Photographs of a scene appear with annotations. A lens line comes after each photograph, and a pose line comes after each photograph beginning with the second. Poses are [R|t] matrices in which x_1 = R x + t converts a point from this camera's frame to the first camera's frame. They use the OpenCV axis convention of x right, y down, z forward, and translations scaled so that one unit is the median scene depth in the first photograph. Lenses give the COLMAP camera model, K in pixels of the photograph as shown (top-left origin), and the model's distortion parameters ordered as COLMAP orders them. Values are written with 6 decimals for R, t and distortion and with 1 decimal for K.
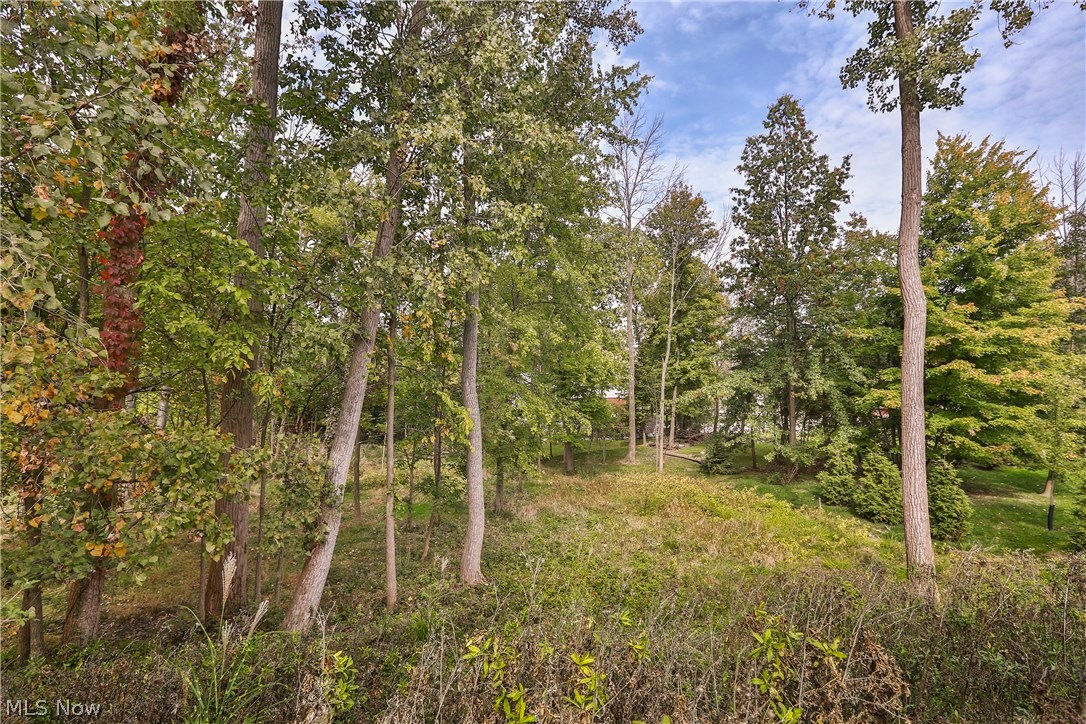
lens RADIAL K [[509.6, 0, 539.3], [0, 509.6, 355.6], [0, 0, 1]] dist [-0.029646, 0.006653]
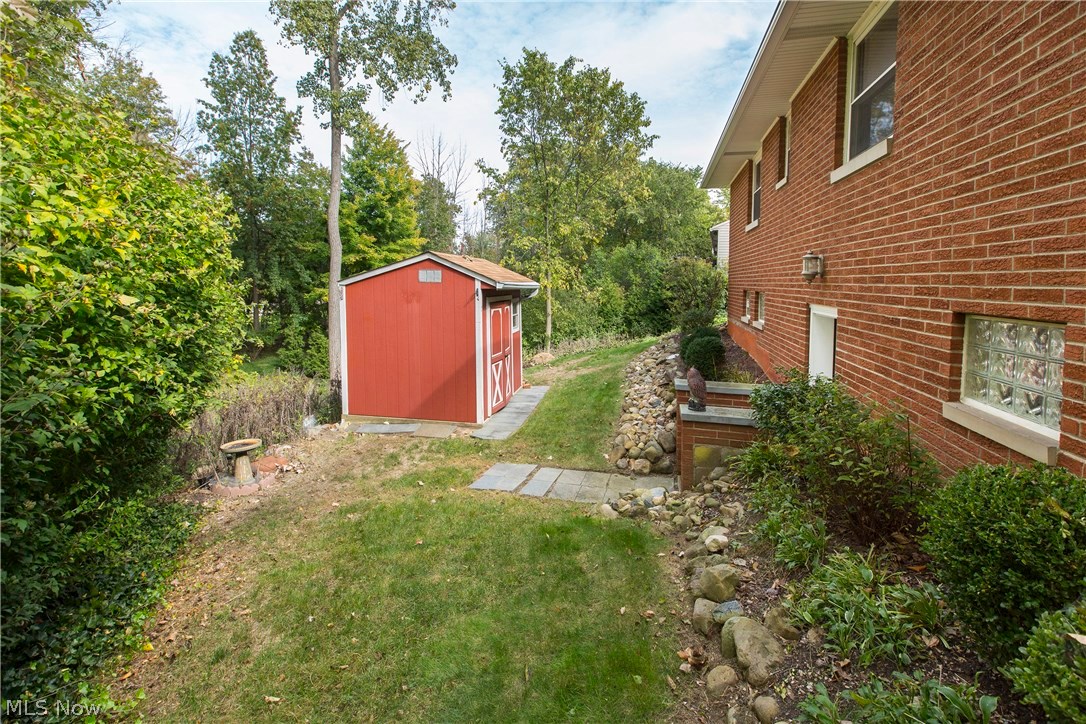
lens RADIAL K [[509.6, 0, 538.5], [0, 509.6, 355.2], [0, 0, 1]] dist [-0.029646, 0.006653]
pose [[0.552580, -0.109257, 0.826268, -0.172409], [-0.086201, 0.978562, 0.187043, -0.062608], [-0.828990, -0.174581, 0.531316, -0.282043]]
